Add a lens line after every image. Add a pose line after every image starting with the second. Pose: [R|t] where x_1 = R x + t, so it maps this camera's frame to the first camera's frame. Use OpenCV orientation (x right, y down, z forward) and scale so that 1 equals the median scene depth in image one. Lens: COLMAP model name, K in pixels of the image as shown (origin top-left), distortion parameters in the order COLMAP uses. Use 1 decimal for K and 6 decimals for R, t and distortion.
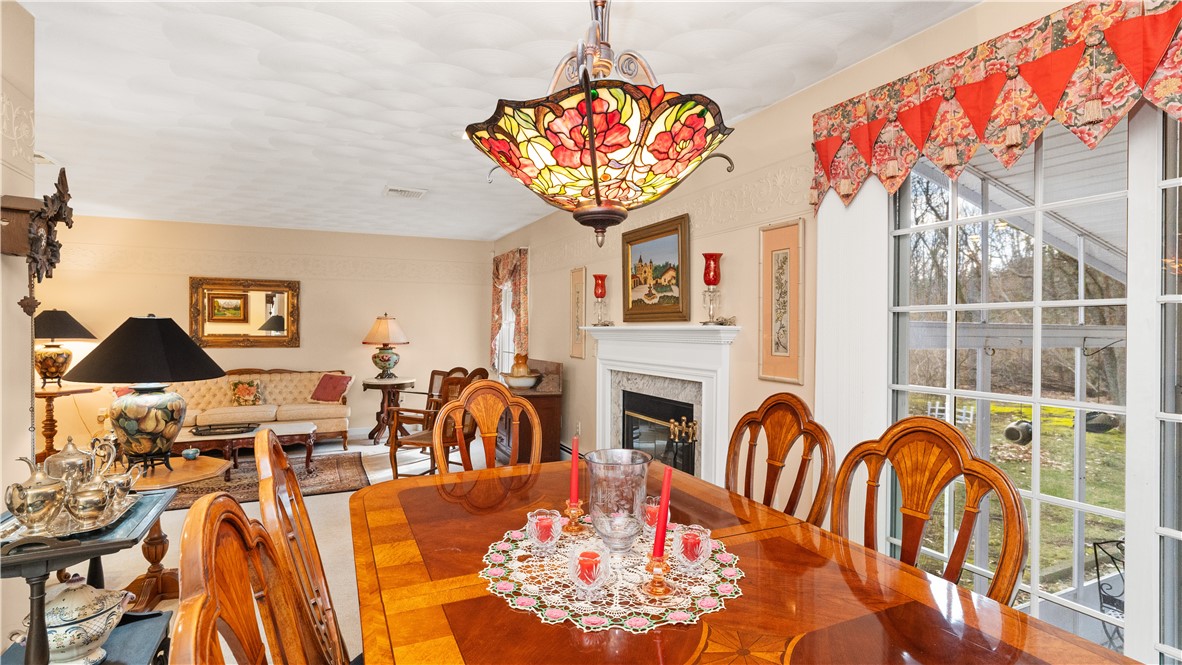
lens RADIAL K [[561.5, 0, 589.9], [0, 561.5, 328.2], [0, 0, 1]] dist [-0.004007, -0.000327]
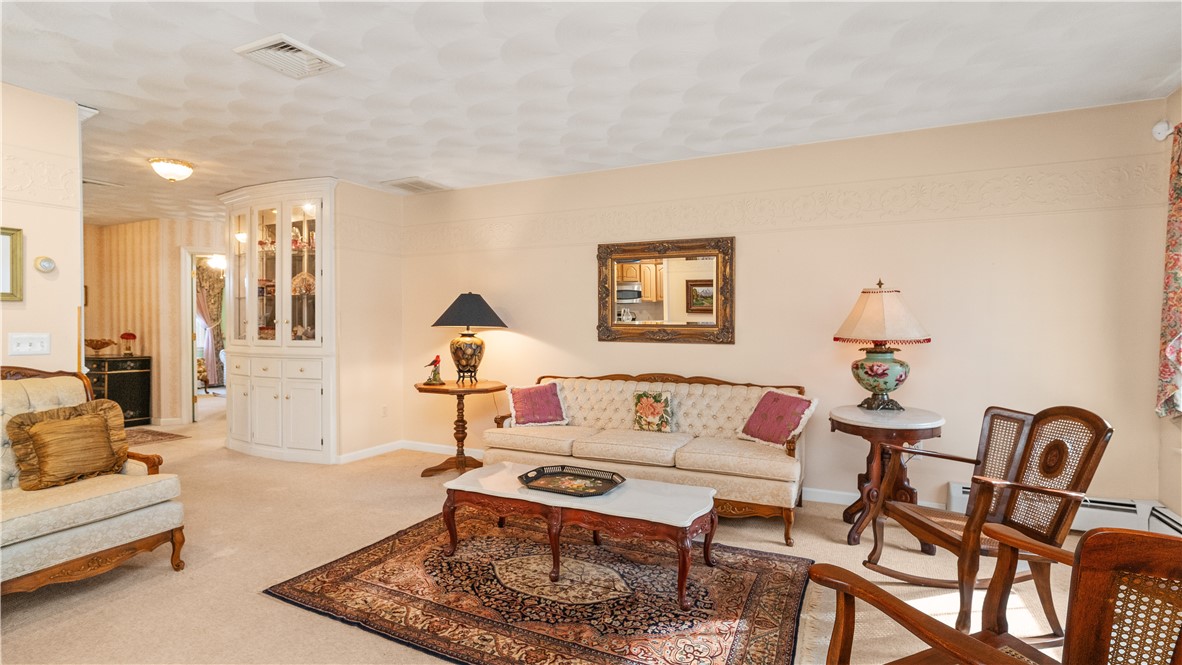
lens RADIAL K [[535.7, 0, 591.0], [0, 535.7, 332.5], [0, 0, 1]] dist [-0.022415, -0.000419]
pose [[0.625316, 0.011086, -0.780293, -0.159974], [-0.000113, 0.999900, 0.014116, 0.013553], [0.780372, -0.008739, 0.625255, 0.523956]]
